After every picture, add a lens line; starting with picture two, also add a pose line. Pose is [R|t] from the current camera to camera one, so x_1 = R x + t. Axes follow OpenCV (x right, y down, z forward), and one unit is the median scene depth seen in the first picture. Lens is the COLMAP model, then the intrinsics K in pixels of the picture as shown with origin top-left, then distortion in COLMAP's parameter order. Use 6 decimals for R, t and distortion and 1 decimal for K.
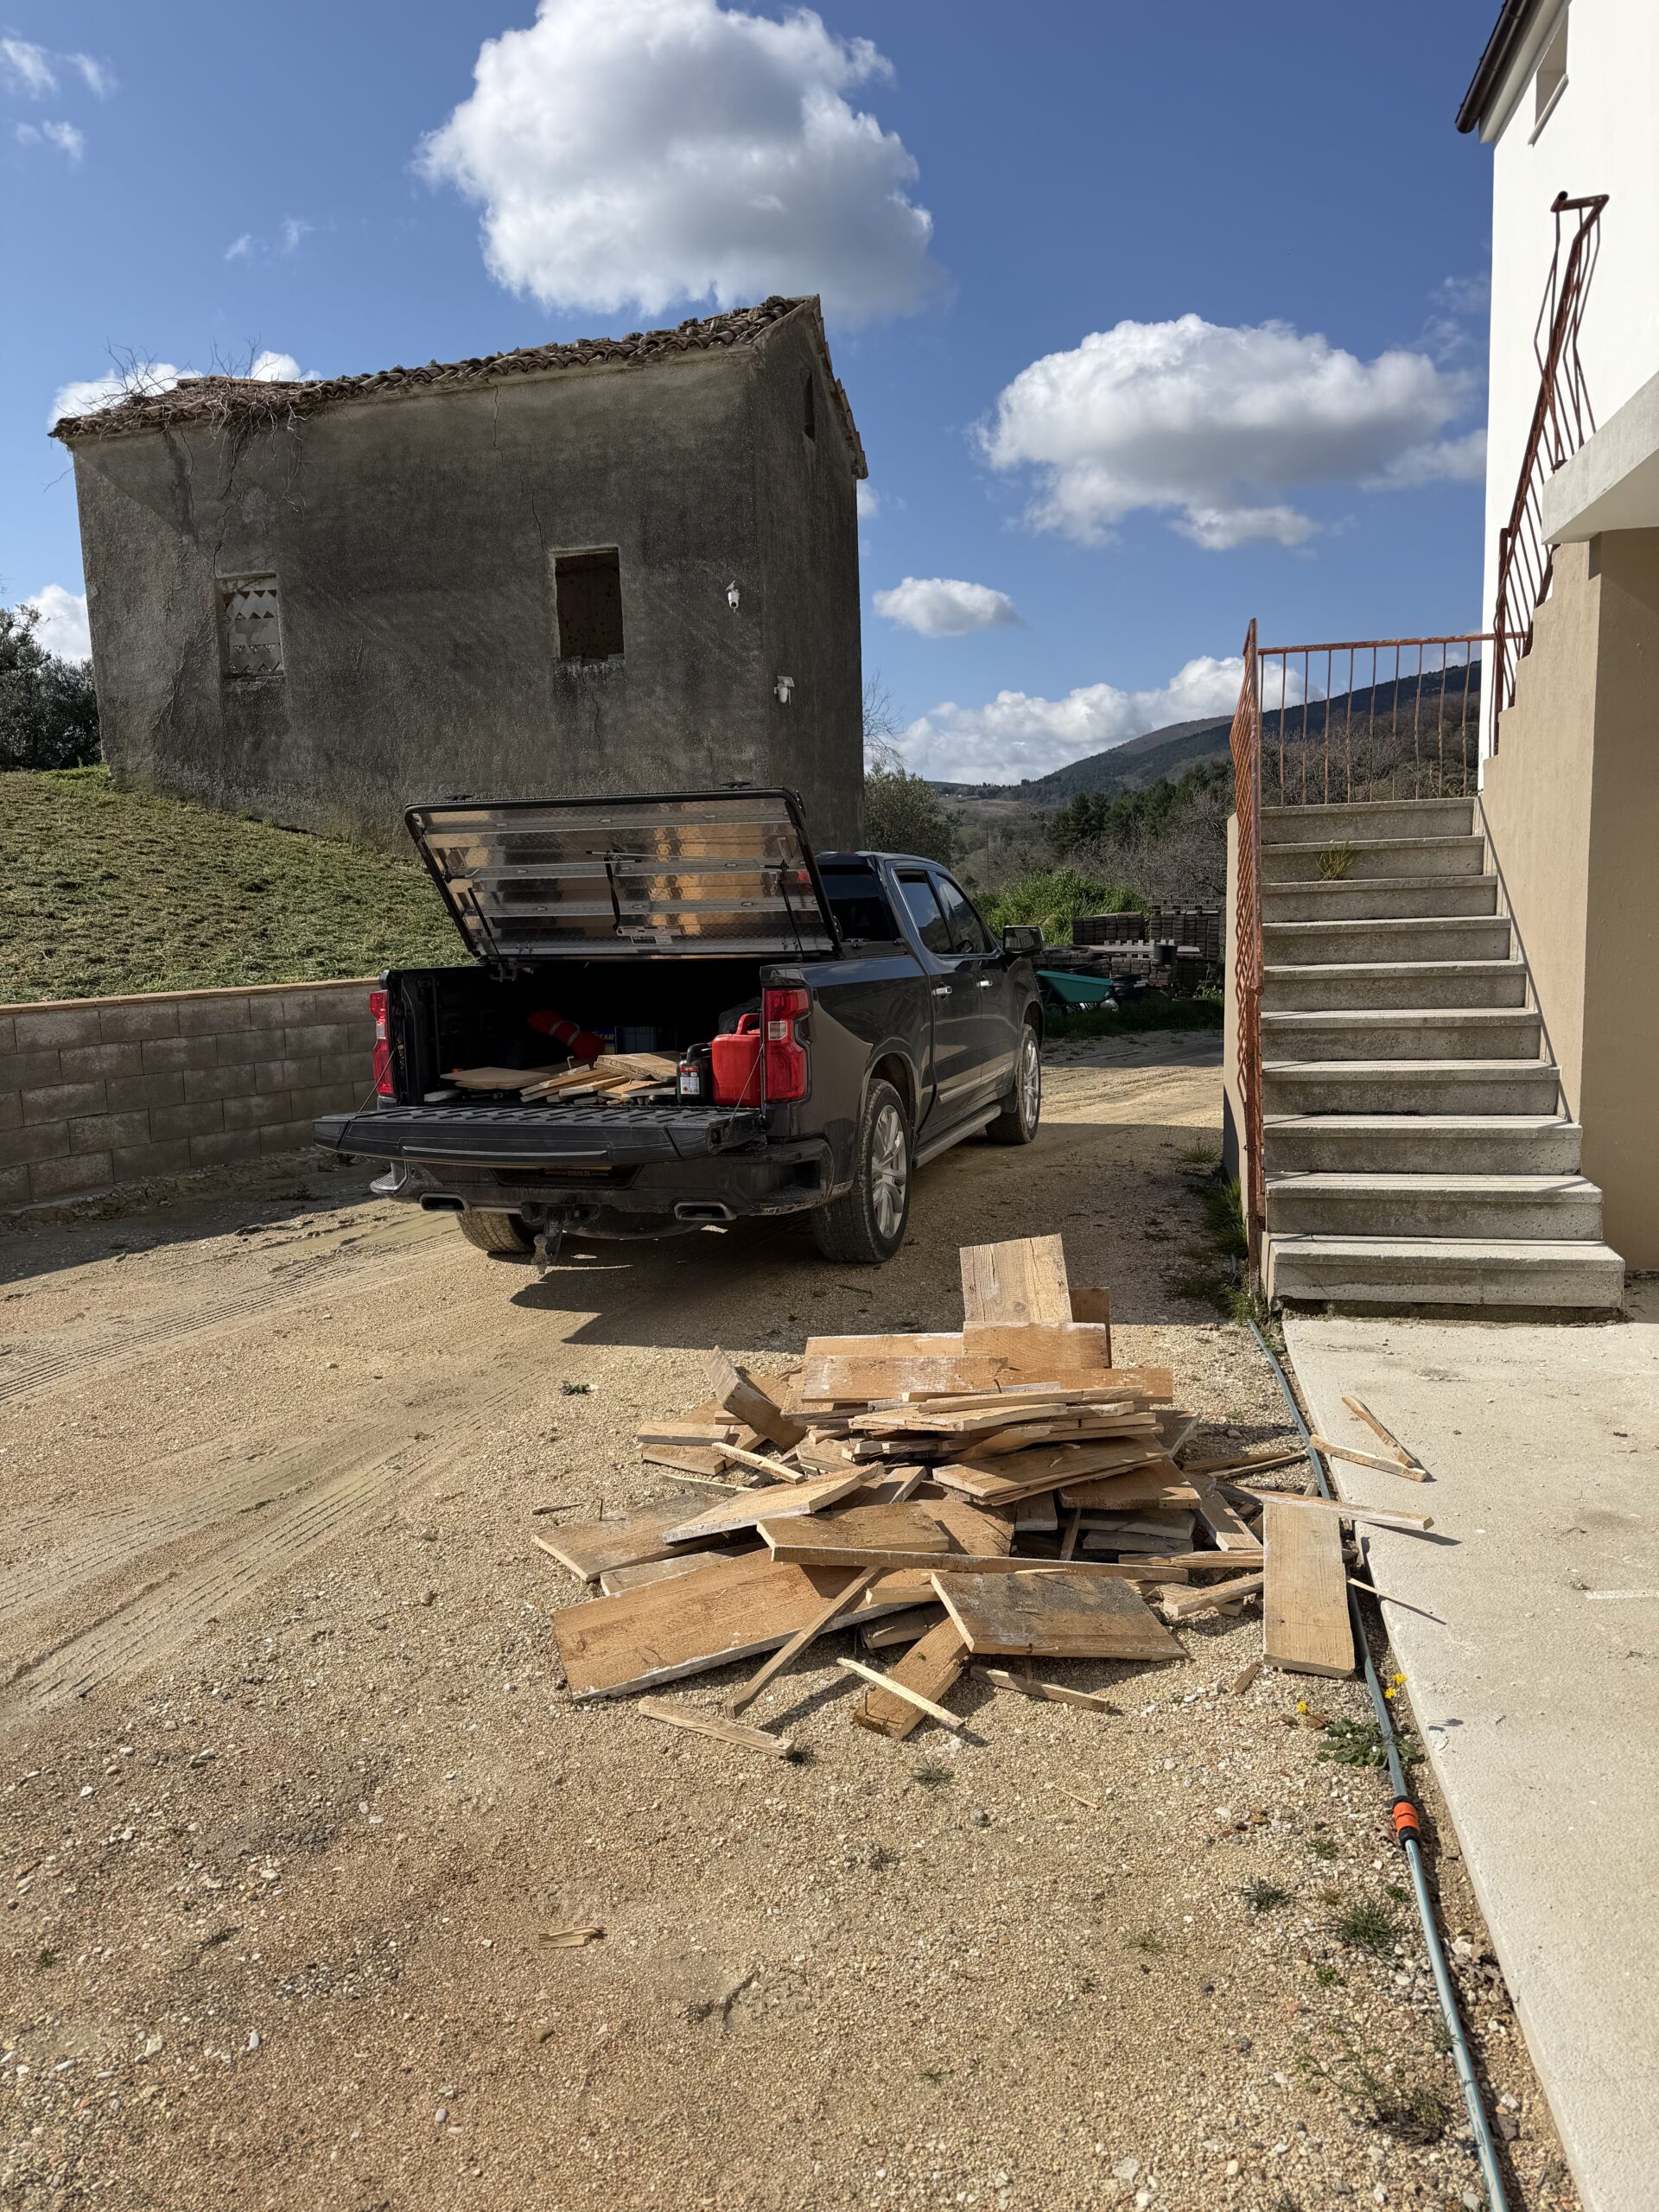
lens RADIAL K [[1529.3, 0, 832.6], [0, 1529.3, 1100.2], [0, 0, 1]] dist [0.004052, -0.007960]
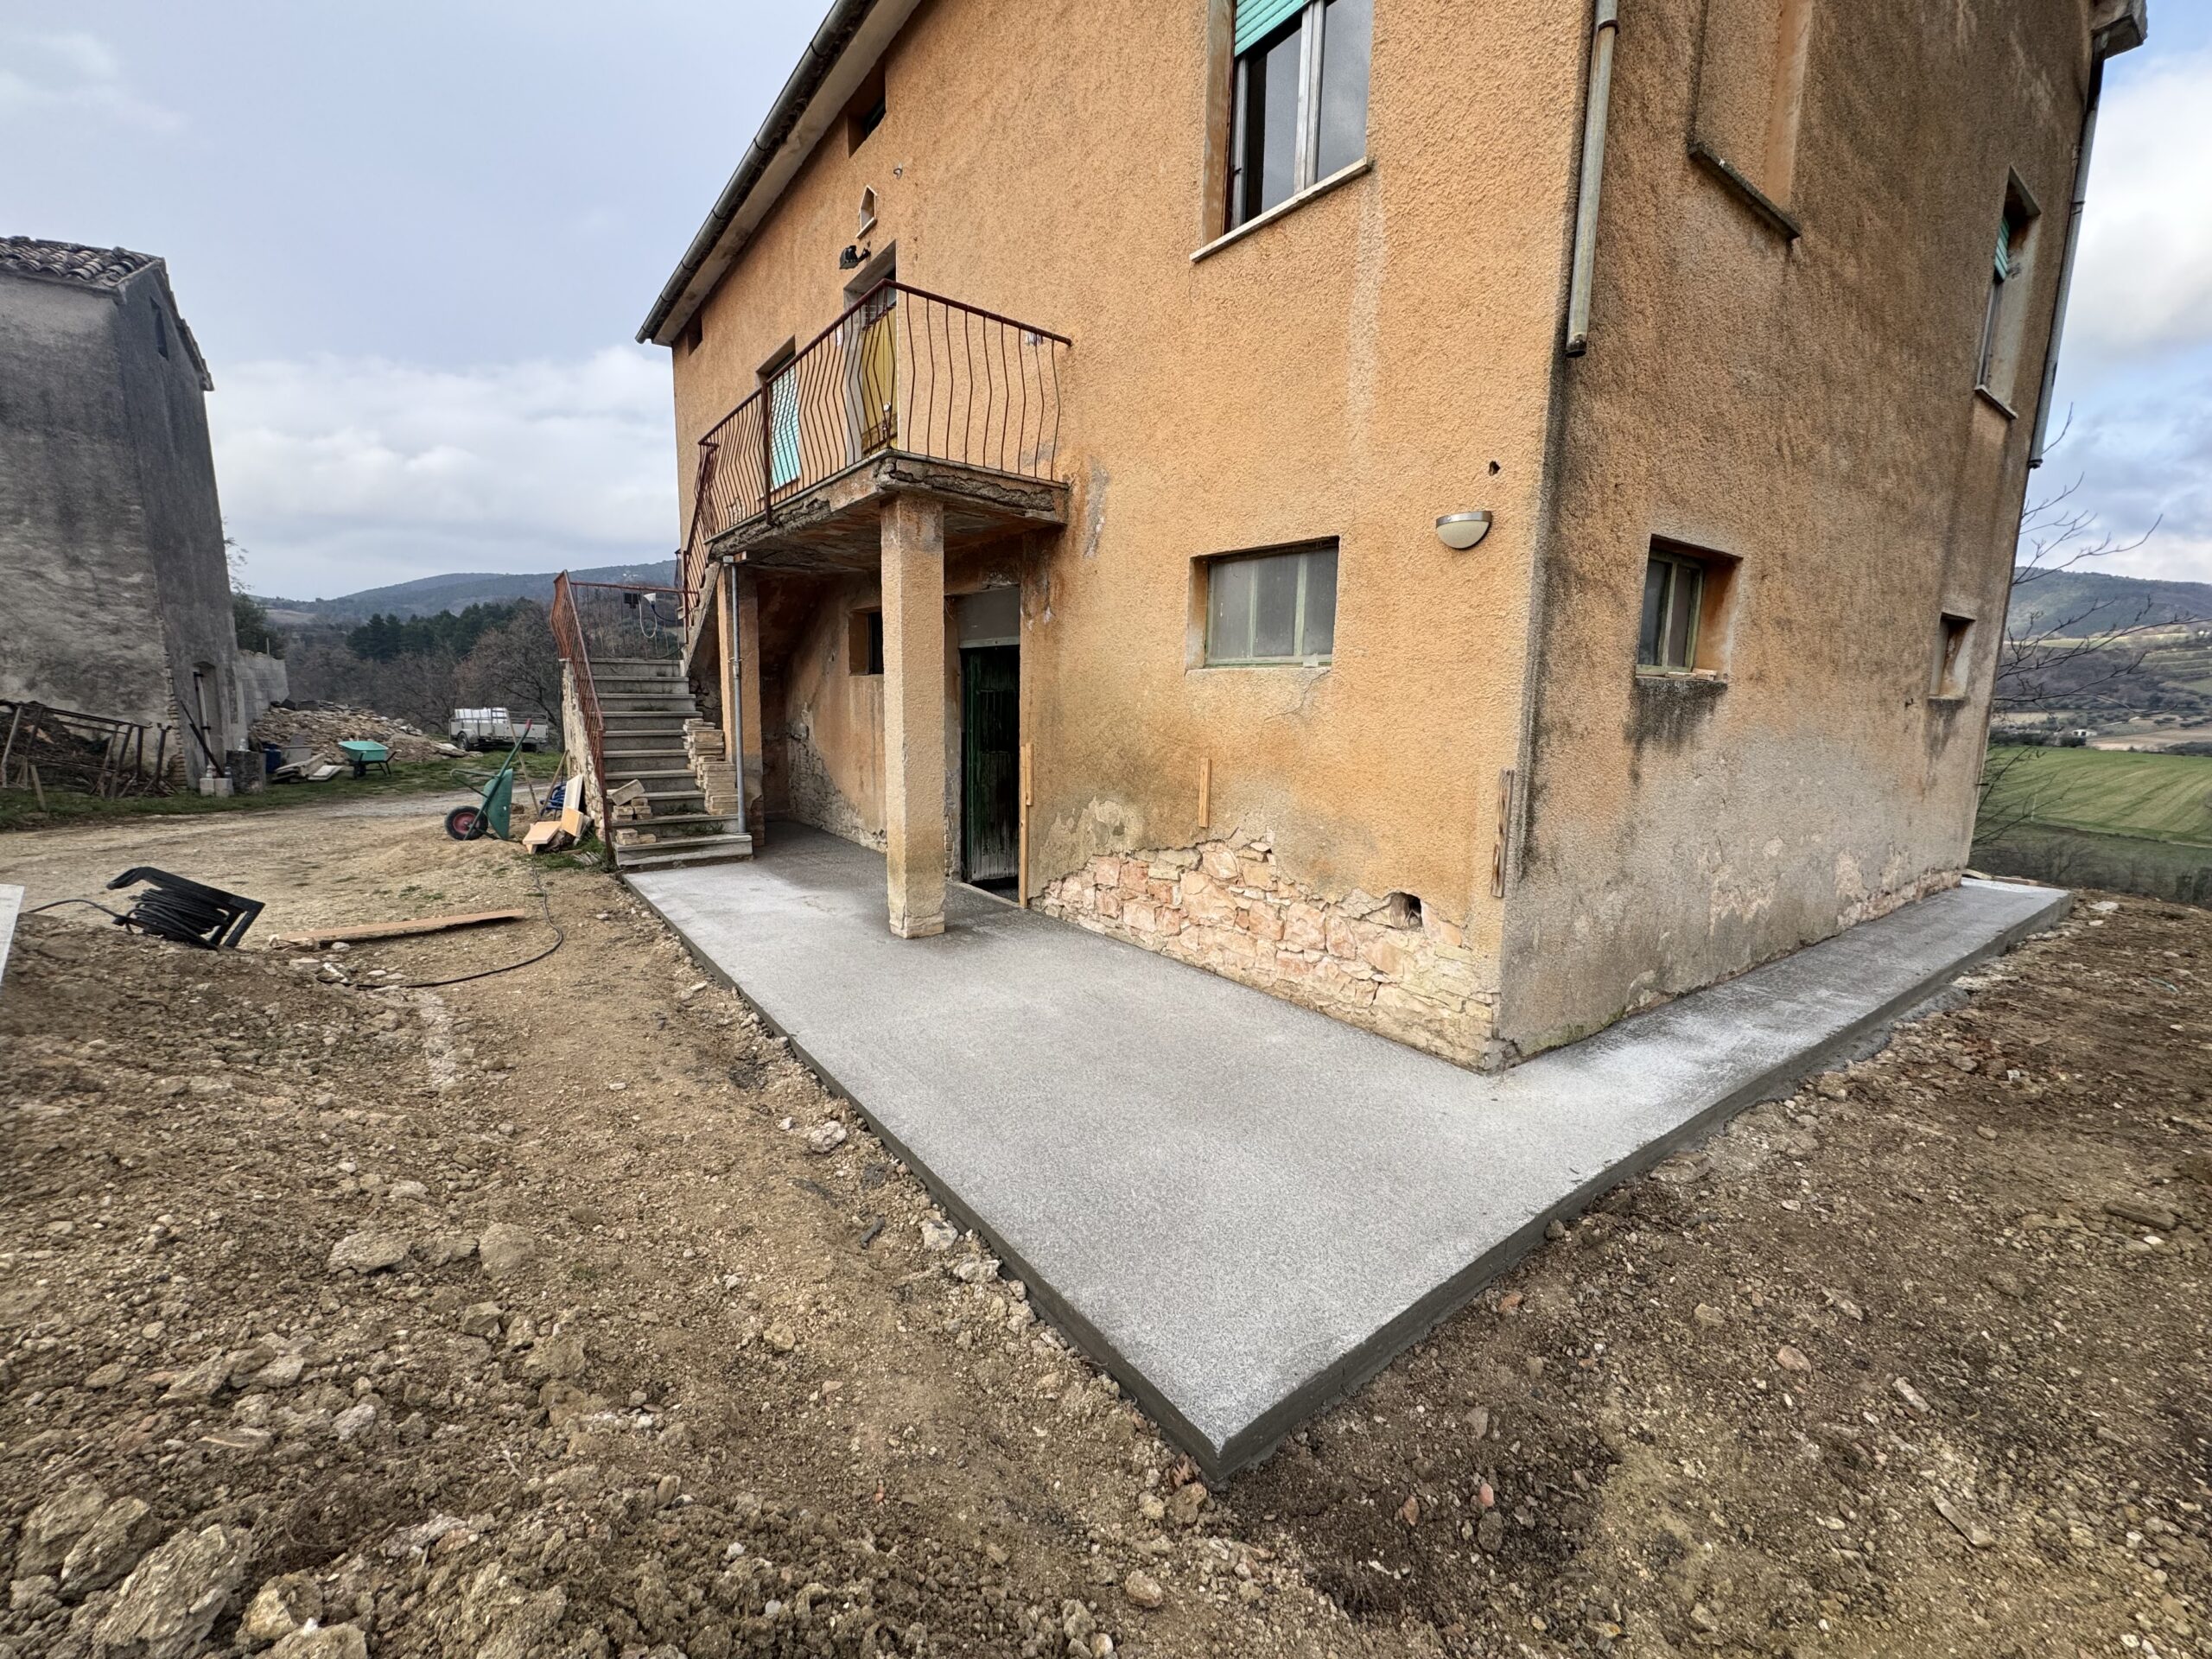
lens RADIAL K [[889.4, 0, 1120.1], [0, 889.4, 830.6], [0, 0, 1]] dist [0.000729, -0.000241]
pose [[0.647560, -0.078045, 0.758007, -0.105239], [0.064423, 0.996787, 0.047594, 0.023519], [-0.759286, 0.018013, 0.650507, -0.212841]]
